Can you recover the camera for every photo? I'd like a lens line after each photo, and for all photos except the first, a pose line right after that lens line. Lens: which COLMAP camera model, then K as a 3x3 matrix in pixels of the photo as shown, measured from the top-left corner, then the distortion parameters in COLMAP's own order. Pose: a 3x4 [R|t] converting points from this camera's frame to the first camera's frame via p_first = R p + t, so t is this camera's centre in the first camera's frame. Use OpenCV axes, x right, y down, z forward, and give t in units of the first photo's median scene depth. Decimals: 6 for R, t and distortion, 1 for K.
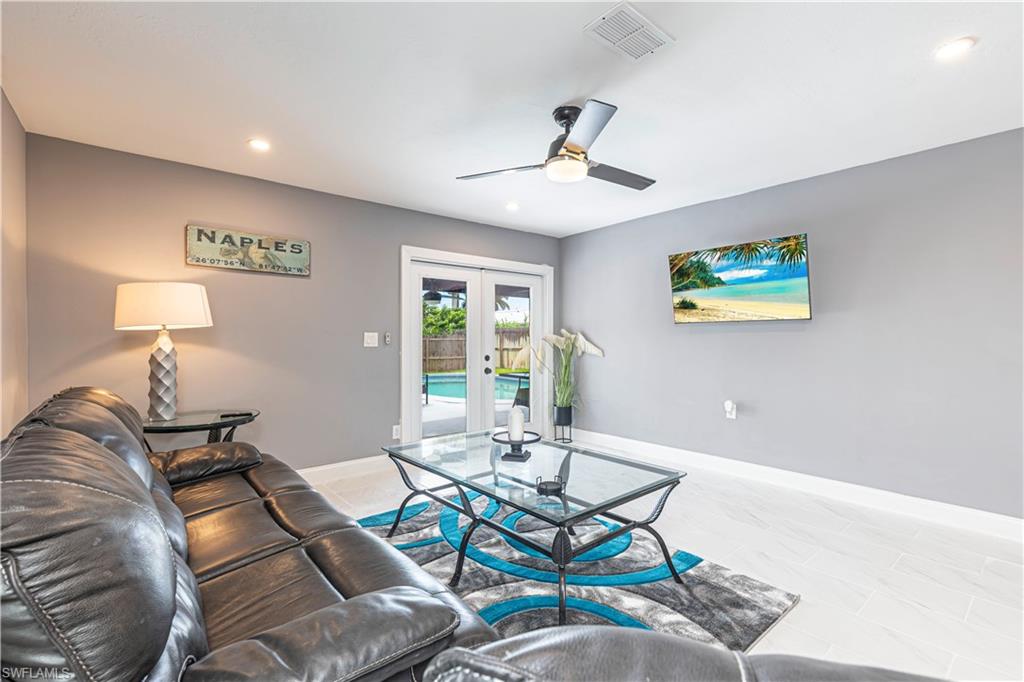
lens RADIAL K [[458.0, 0, 516.0], [0, 458.0, 340.5], [0, 0, 1]] dist [0.005793, -0.000048]
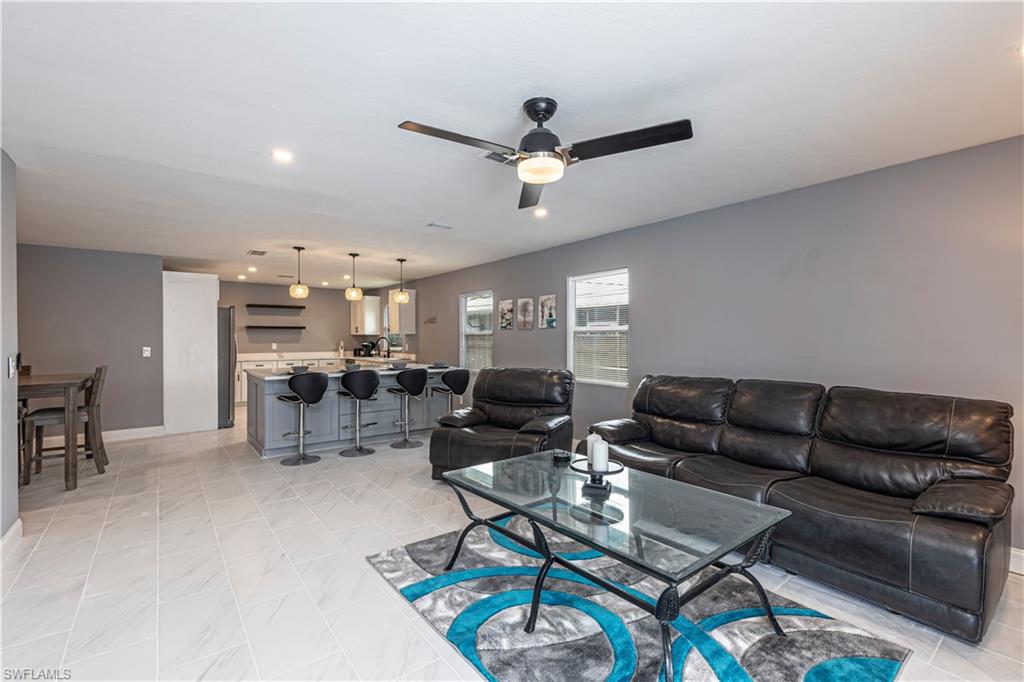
lens RADIAL K [[458.0, 0, 516.0], [0, 458.0, 340.5], [0, 0, 1]] dist [0.005793, -0.000048]
pose [[-0.999384, 0.001301, 0.035069, 0.094019], [0.001472, 0.999987, 0.004845, -0.025105], [-0.035063, 0.004893, -0.999373, 1.346452]]
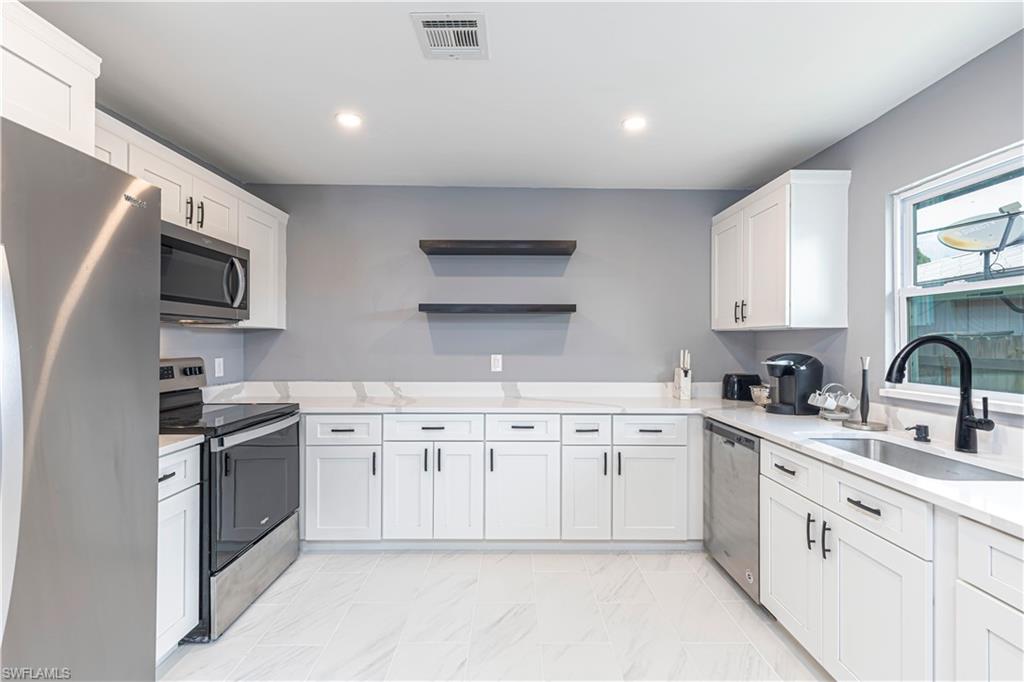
lens RADIAL K [[458.0, 0, 516.0], [0, 458.0, 340.5], [0, 0, 1]] dist [0.005793, -0.000048]
pose [[-0.773156, -0.003159, 0.634208, 0.982938], [-0.002883, 0.999995, 0.001466, -0.028626], [-0.634210, -0.000695, -0.773161, -0.603484]]
